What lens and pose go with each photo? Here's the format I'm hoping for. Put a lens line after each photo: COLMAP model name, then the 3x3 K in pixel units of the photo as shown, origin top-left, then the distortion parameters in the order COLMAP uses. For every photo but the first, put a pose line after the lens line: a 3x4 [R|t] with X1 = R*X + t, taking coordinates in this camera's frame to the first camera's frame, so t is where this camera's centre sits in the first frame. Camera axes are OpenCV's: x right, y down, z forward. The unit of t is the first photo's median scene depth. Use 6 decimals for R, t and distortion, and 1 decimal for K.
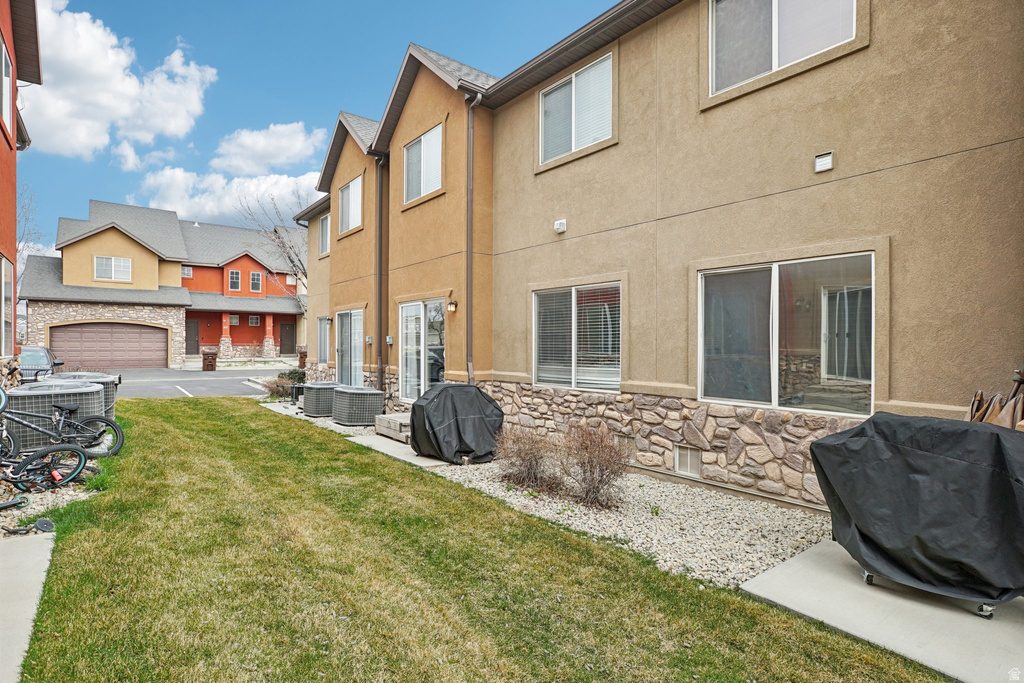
lens RADIAL K [[515.3, 0, 512.0], [0, 515.3, 341.5], [0, 0, 1]] dist [-0.002574, 0.000600]
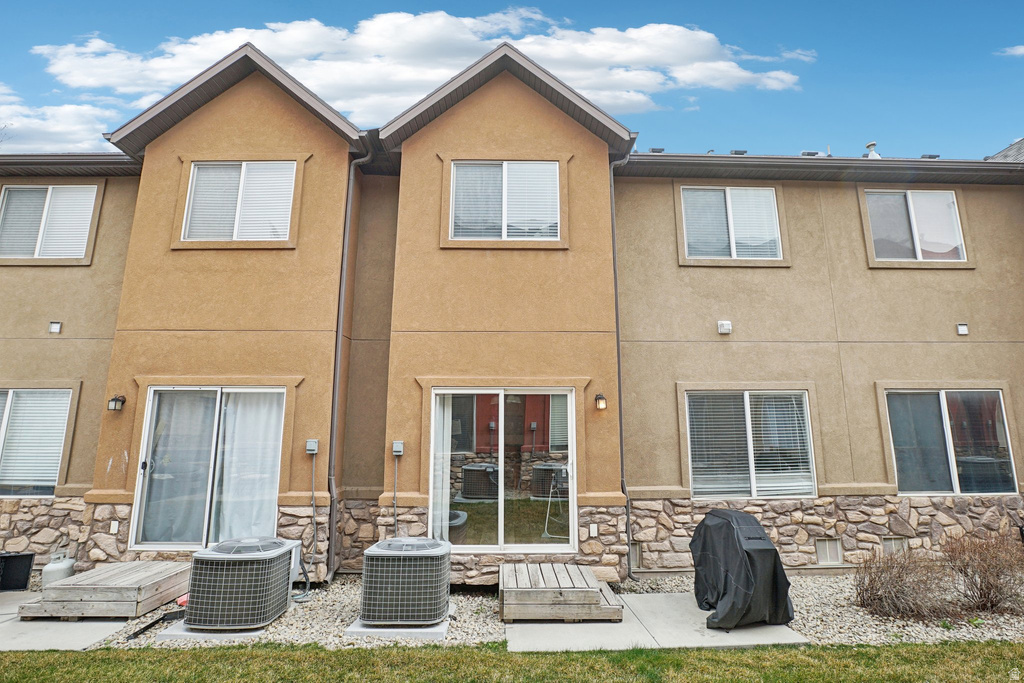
lens RADIAL K [[469.2, 0, 512.0], [0, 469.2, 341.5], [0, 0, 1]] dist [-0.027811, 0.007721]
pose [[0.608142, 0.131207, 0.782910, -1.012269], [0.001238, 0.986088, -0.166219, -0.060171], [-0.793827, 0.102054, 0.599519, 0.955433]]
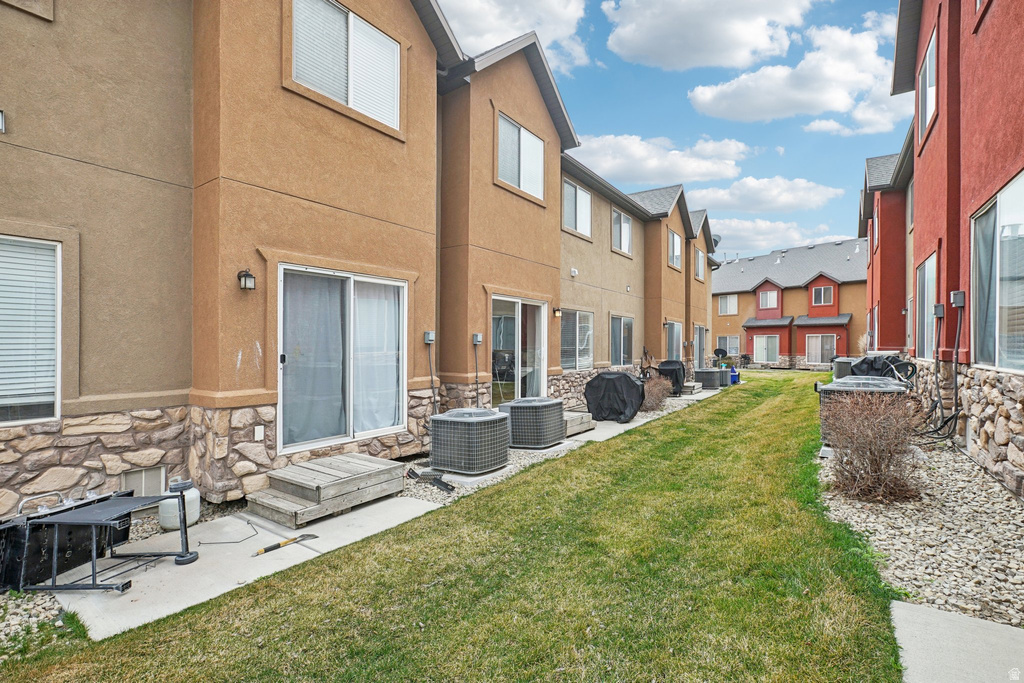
lens RADIAL K [[469.2, 0, 512.0], [0, 469.2, 341.5], [0, 0, 1]] dist [-0.027811, 0.007721]
pose [[-0.296560, -0.002974, 0.955010, -1.558674], [-0.007343, 0.999973, 0.000833, -0.001925], [-0.954986, -0.006765, -0.296574, 1.985425]]
